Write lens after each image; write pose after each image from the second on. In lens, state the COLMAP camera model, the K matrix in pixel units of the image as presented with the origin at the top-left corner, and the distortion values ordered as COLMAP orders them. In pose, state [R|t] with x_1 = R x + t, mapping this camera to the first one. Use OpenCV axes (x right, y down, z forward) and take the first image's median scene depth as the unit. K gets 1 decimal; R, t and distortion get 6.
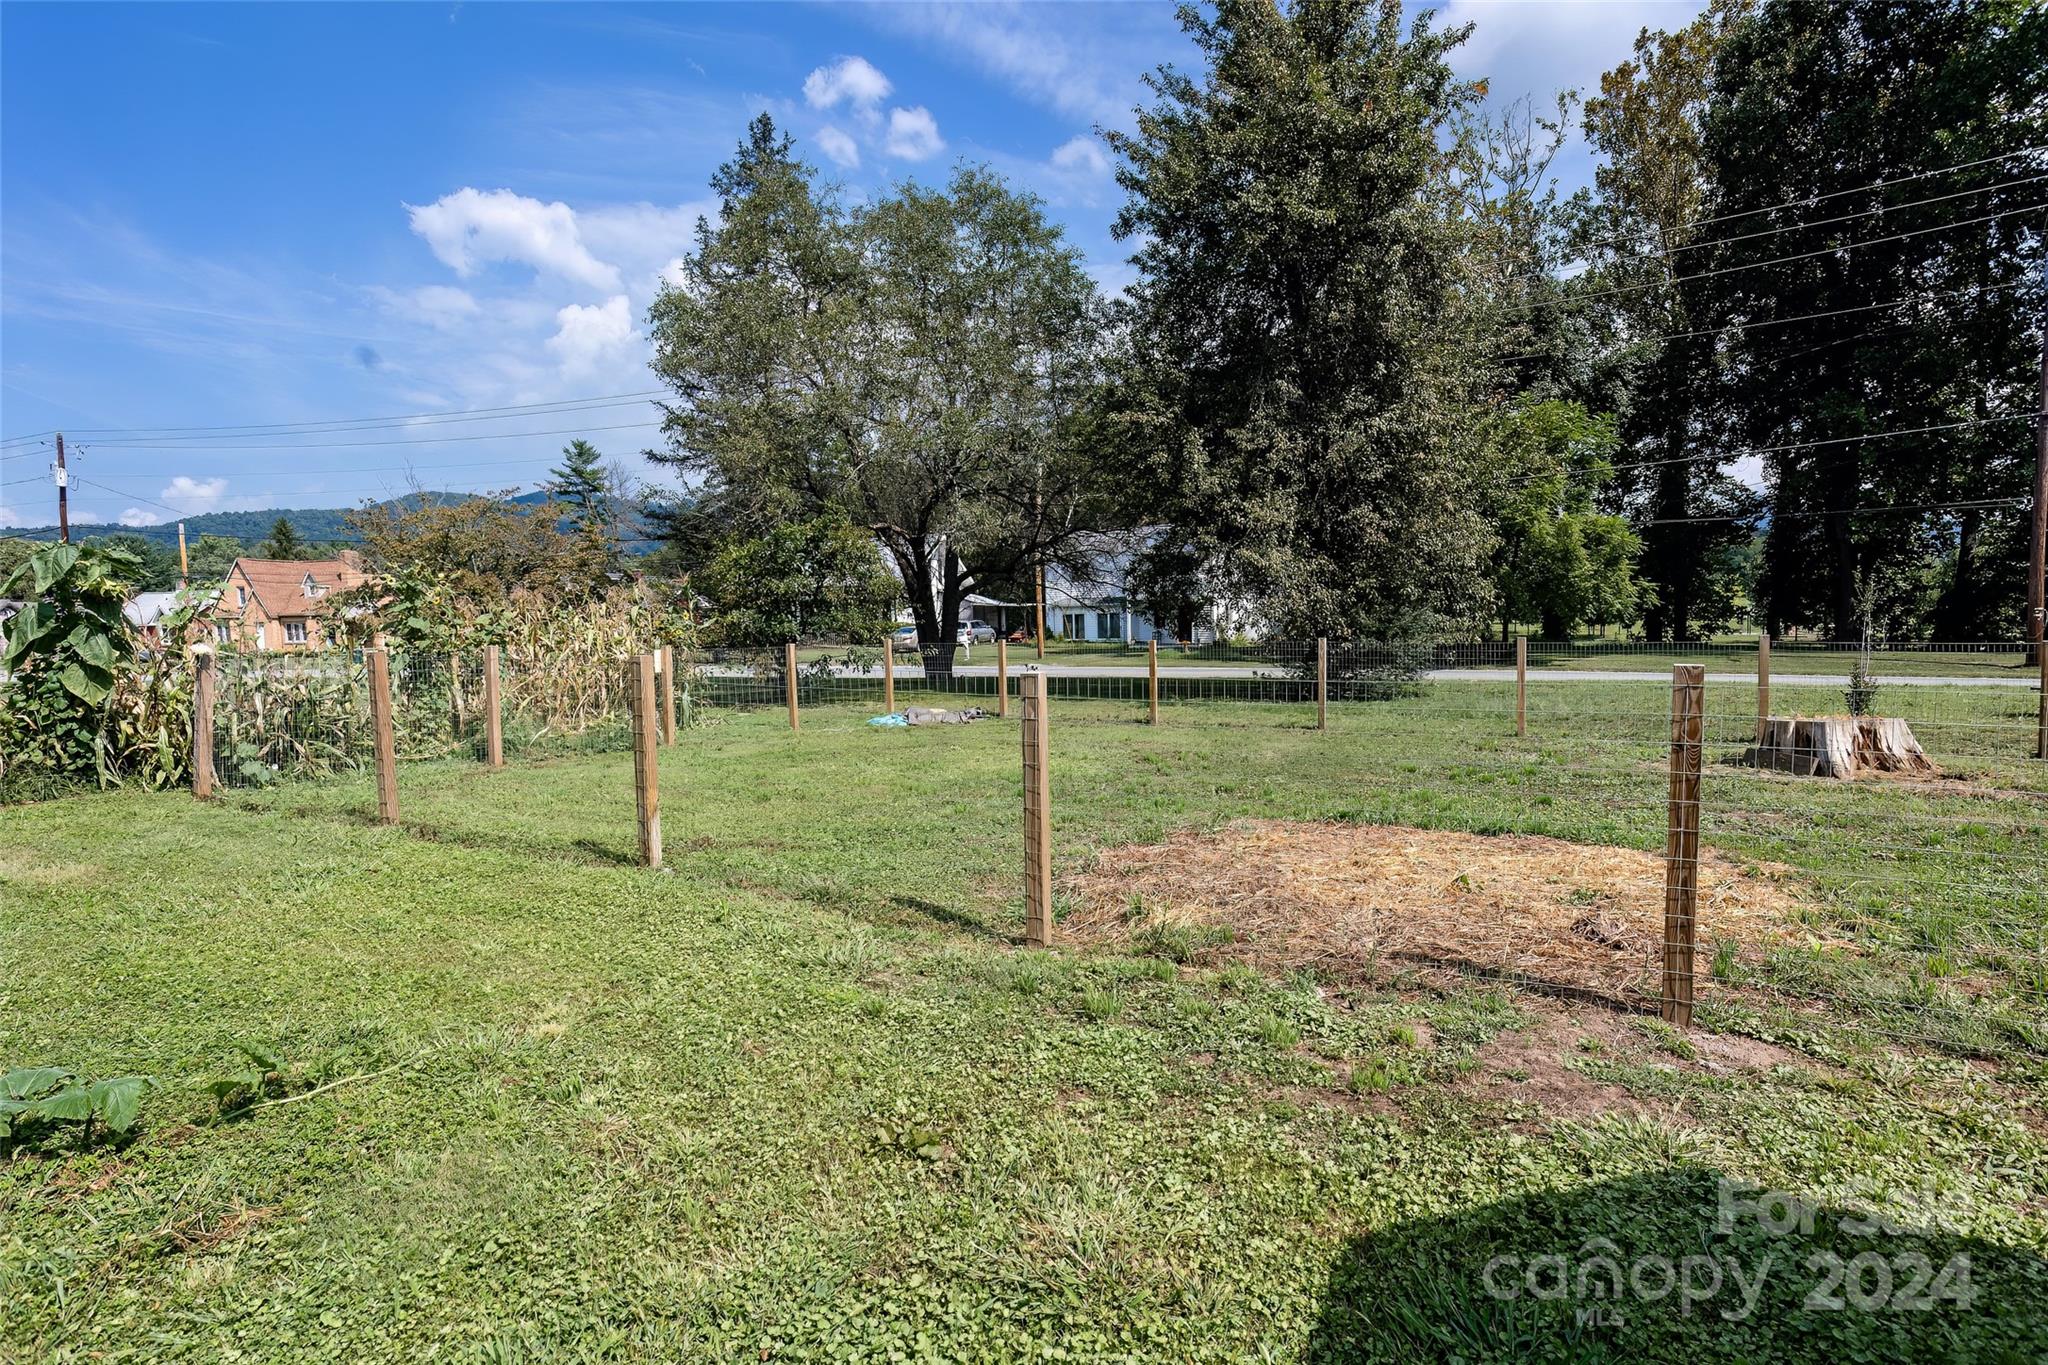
lens RADIAL K [[1009.4, 0, 1025.3], [0, 1009.4, 685.4], [0, 0, 1]] dist [-0.053180, 0.037752]
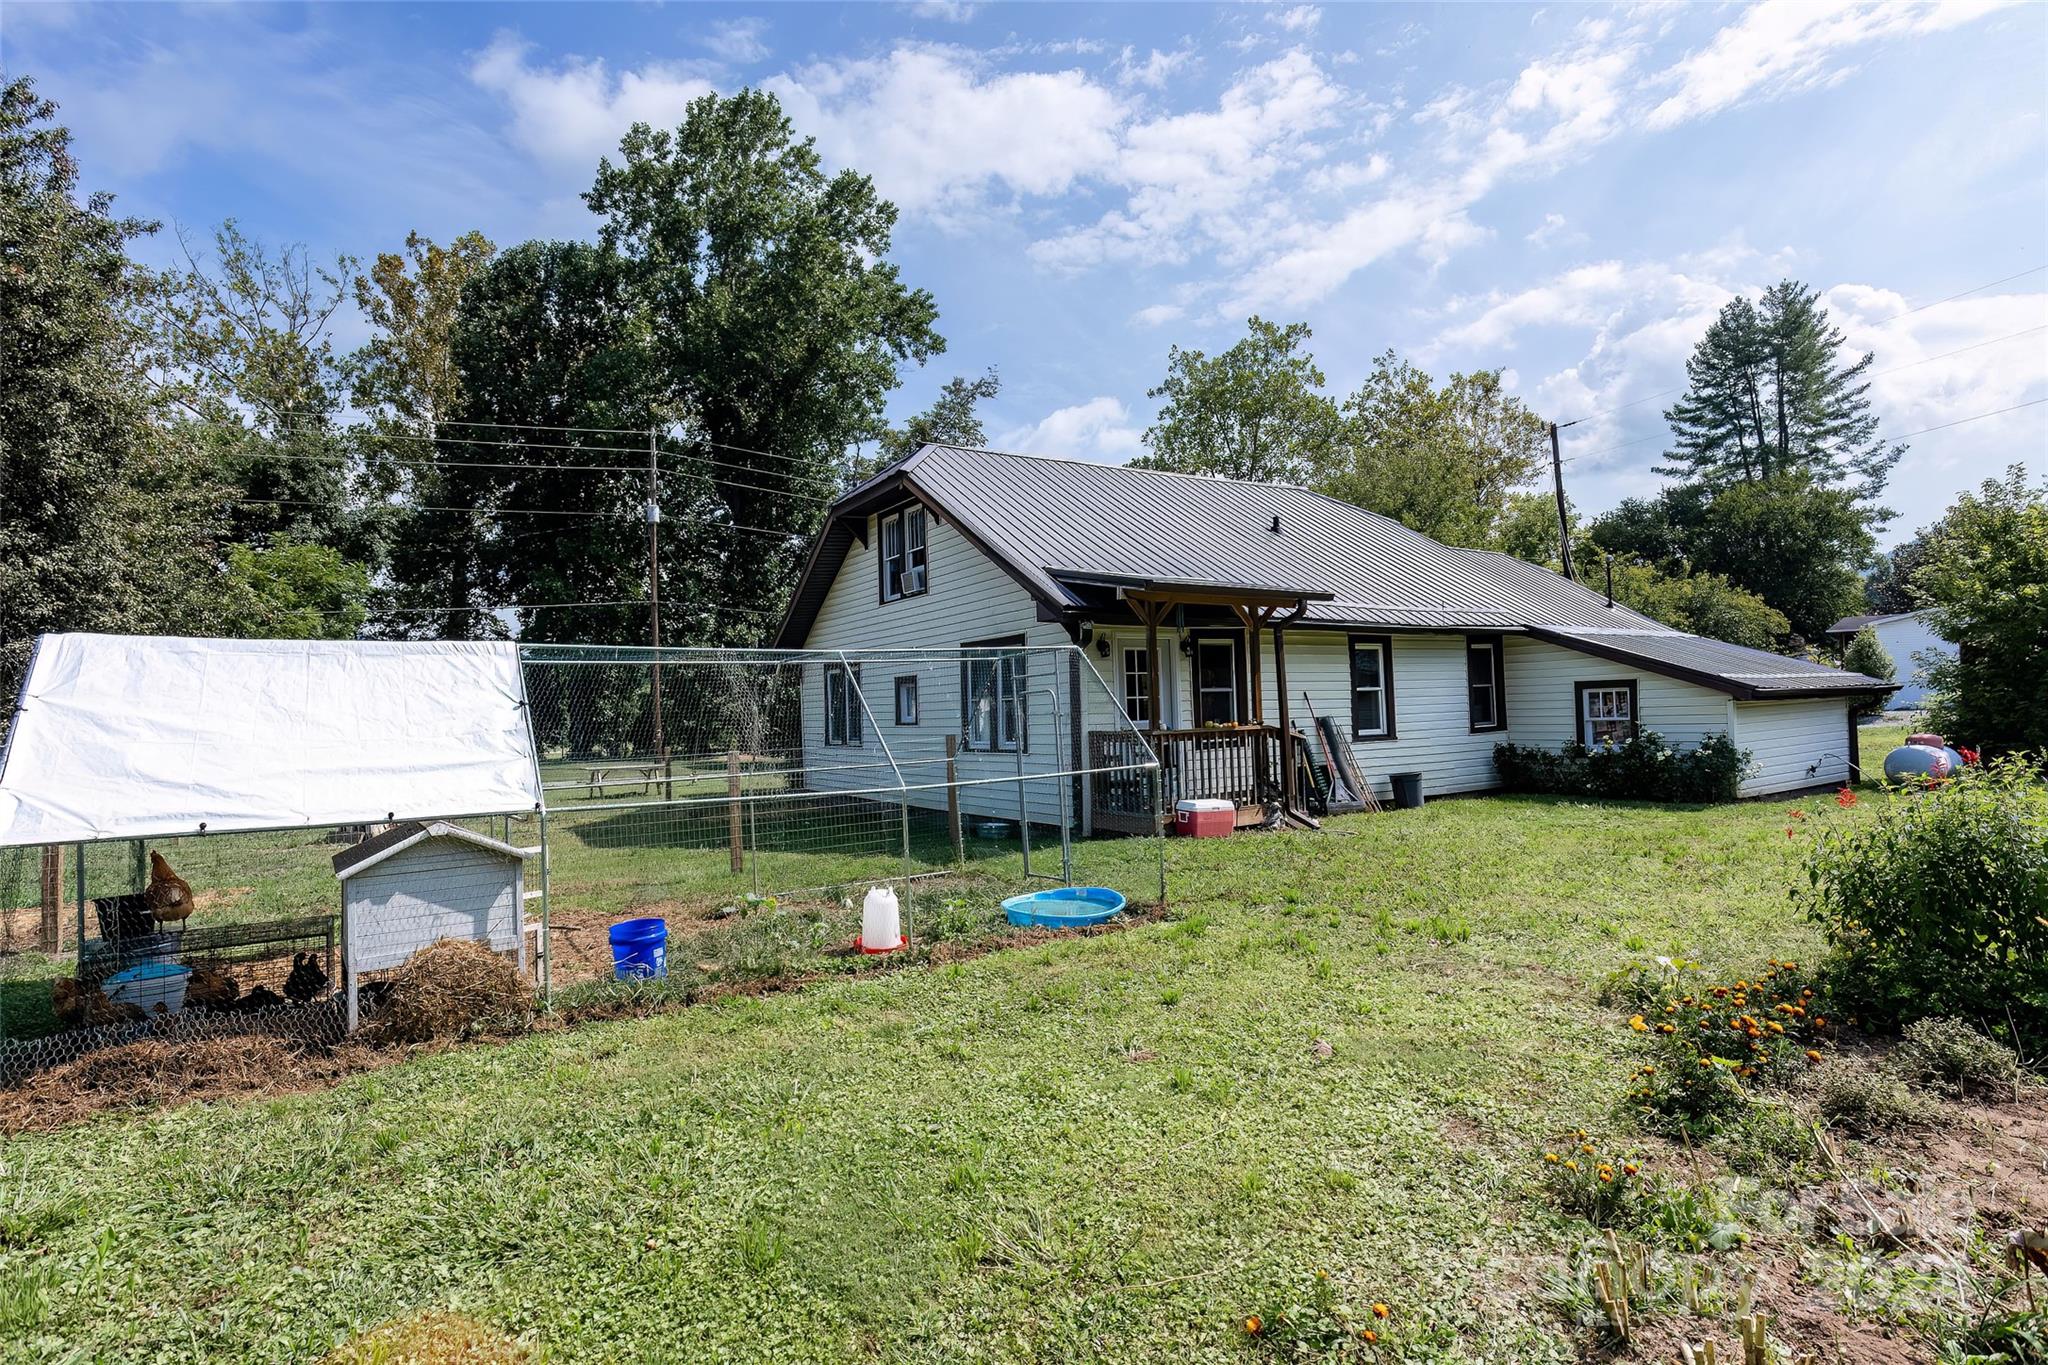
lens RADIAL K [[1009.4, 0, 1025.3], [0, 1009.4, 685.4], [0, 0, 1]] dist [-0.053180, 0.037752]
pose [[0.500894, 0.020657, 0.865262, -0.010542], [0.084978, 0.993711, -0.072917, 0.011093], [-0.861327, 0.110052, 0.495989, -0.161985]]
